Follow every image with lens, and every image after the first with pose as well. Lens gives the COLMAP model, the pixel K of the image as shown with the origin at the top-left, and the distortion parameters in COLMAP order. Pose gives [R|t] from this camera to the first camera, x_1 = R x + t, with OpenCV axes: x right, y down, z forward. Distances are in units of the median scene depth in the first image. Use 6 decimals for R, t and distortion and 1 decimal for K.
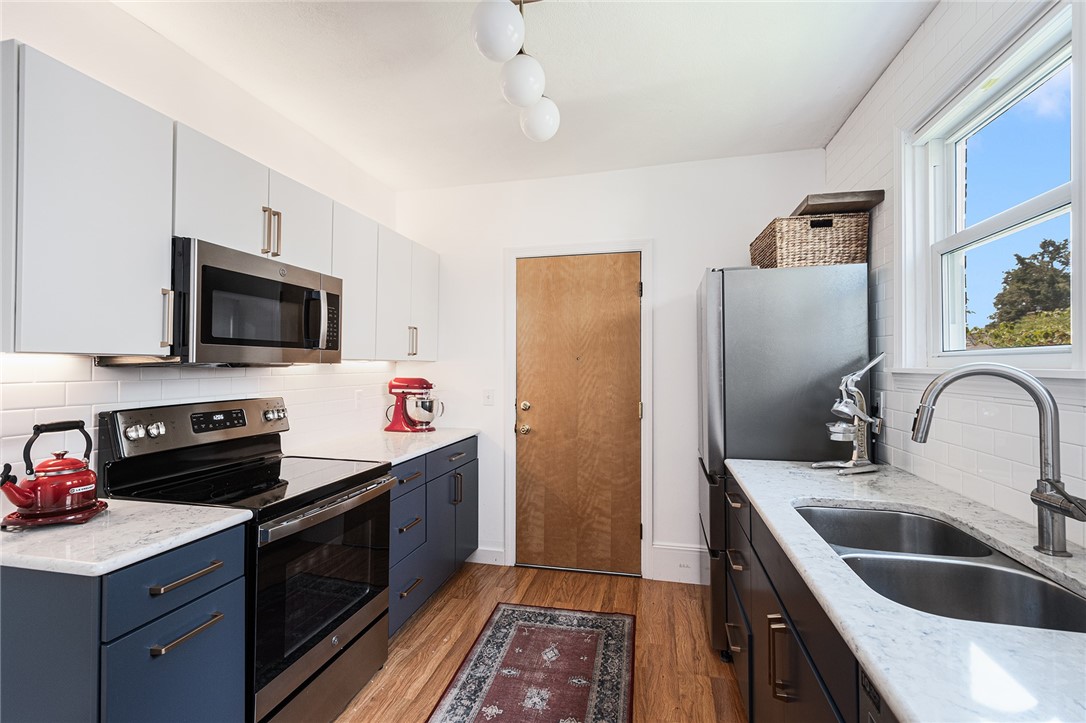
lens RADIAL K [[486.4, 0, 543.0], [0, 486.4, 361.5], [0, 0, 1]] dist [0.001417, -0.000180]
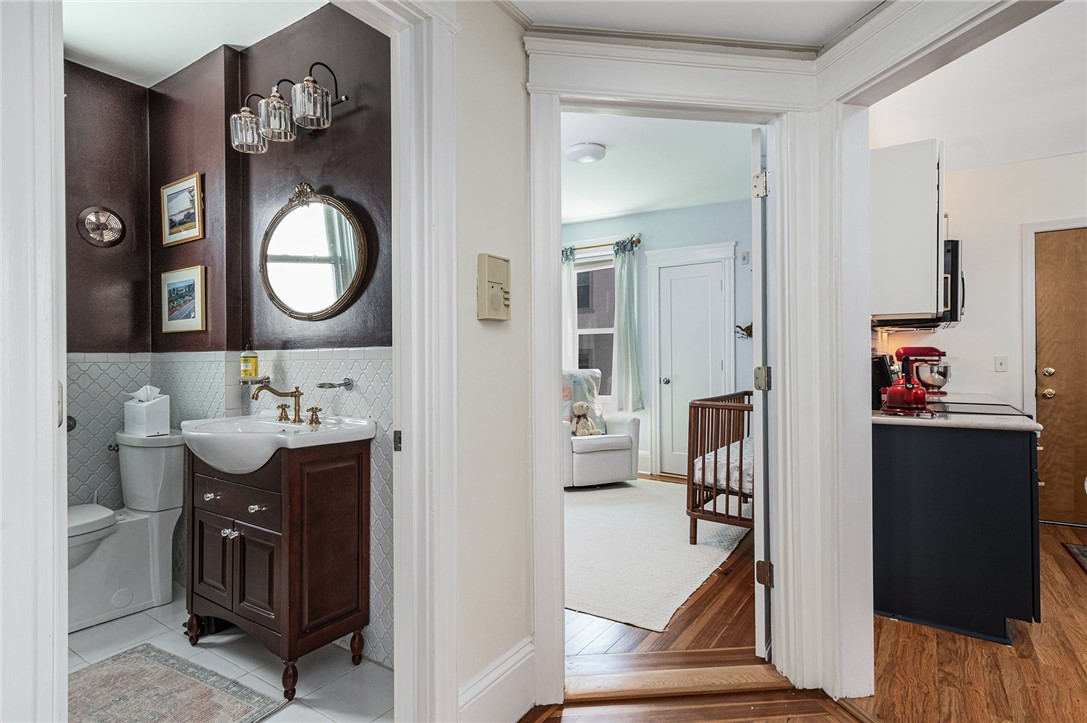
lens RADIAL K [[569.0, 0, 541.4], [0, 569.0, 360.6], [0, 0, 1]] dist [0.005005, -0.000471]
pose [[0.937625, -0.006091, -0.347596, -0.668734], [0.009125, 0.999933, 0.007093, 0.050350], [0.347529, -0.009822, 0.937618, -0.572967]]
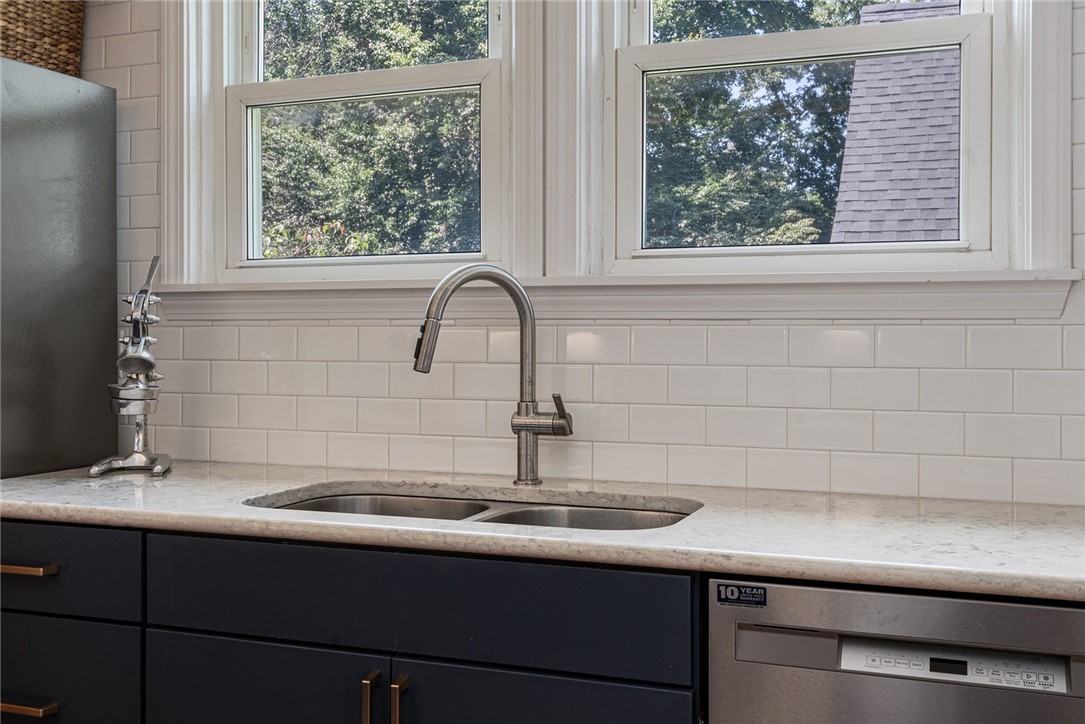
lens RADIAL K [[1112.4, 0, 541.5], [0, 1112.4, 341.6], [0, 0, 1]] dist [0.006606, 0.006897]
pose [[0.128318, 0.004883, 0.991721, -0.331178], [-0.011995, 0.999922, -0.003371, 0.050420], [-0.991661, -0.011463, 0.128366, 0.252431]]
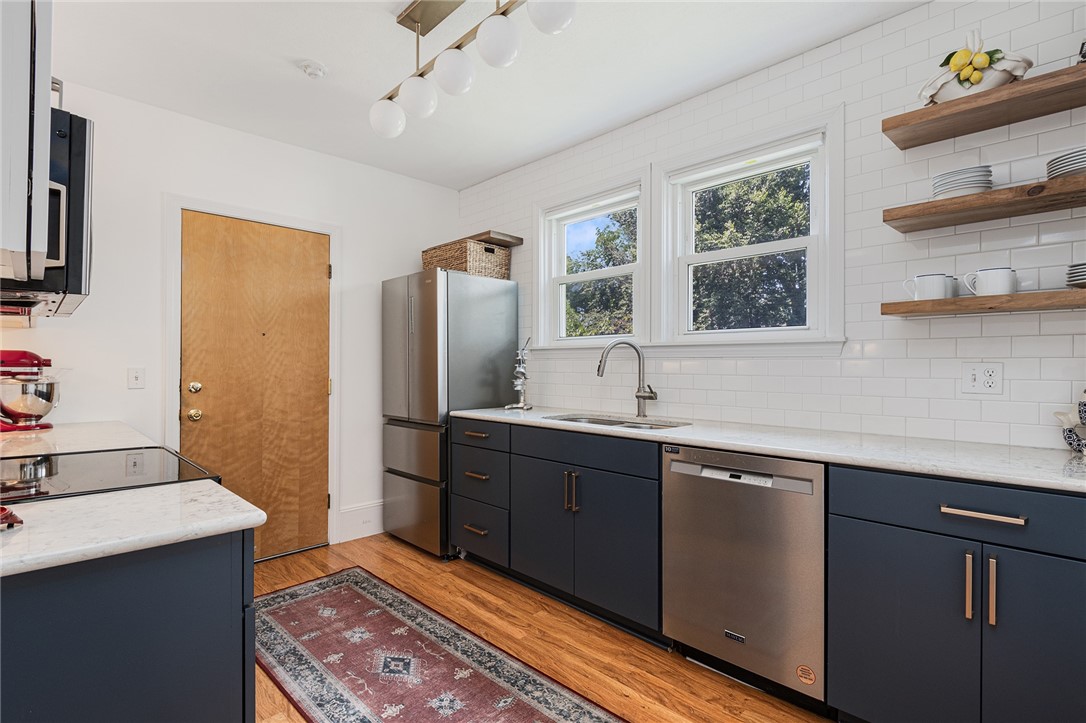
lens RADIAL K [[520.1, 0, 541.6], [0, 520.1, 363.0], [0, 0, 1]] dist [-0.000103, -0.000052]
pose [[0.525419, 0.008135, 0.850805, -0.510071], [-0.010848, 0.999937, -0.002861, 0.047544], [-0.850774, -0.007727, 0.525474, 0.018102]]
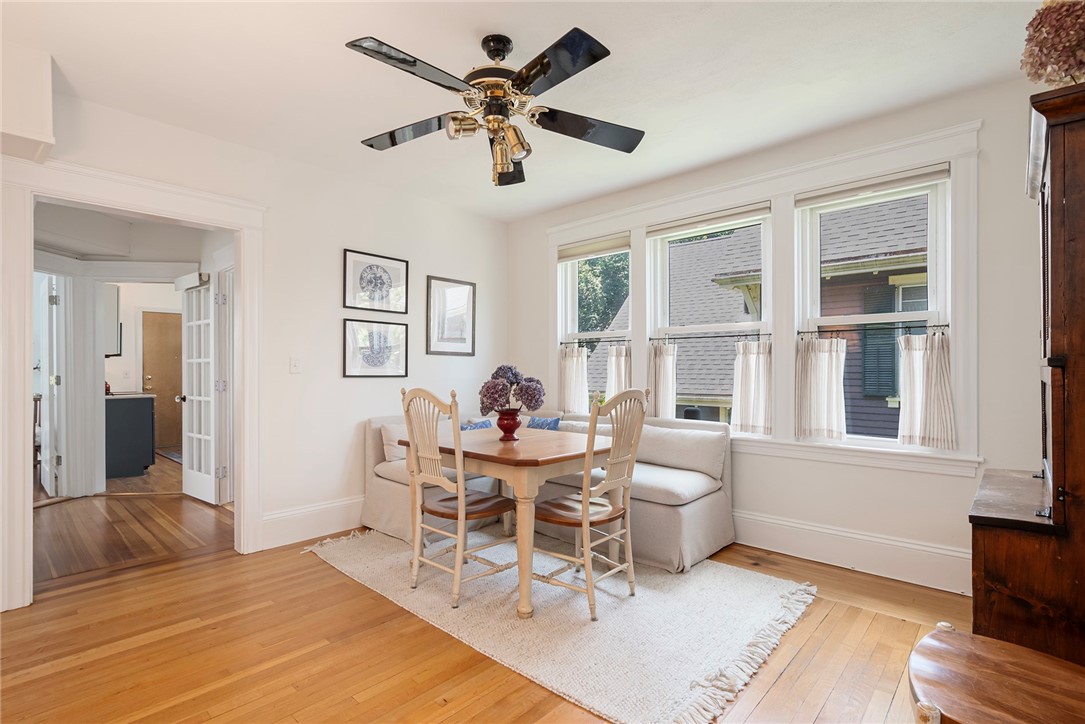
lens RADIAL K [[523.3, 0, 558.5], [0, 523.3, 371.6], [0, 0, 1]] dist [0.000853, -0.000142]
pose [[0.477130, -0.003152, 0.878827, -1.330536], [-0.007896, 0.999938, 0.007874, 0.028933], [-0.878797, -0.010696, 0.477075, -1.934784]]
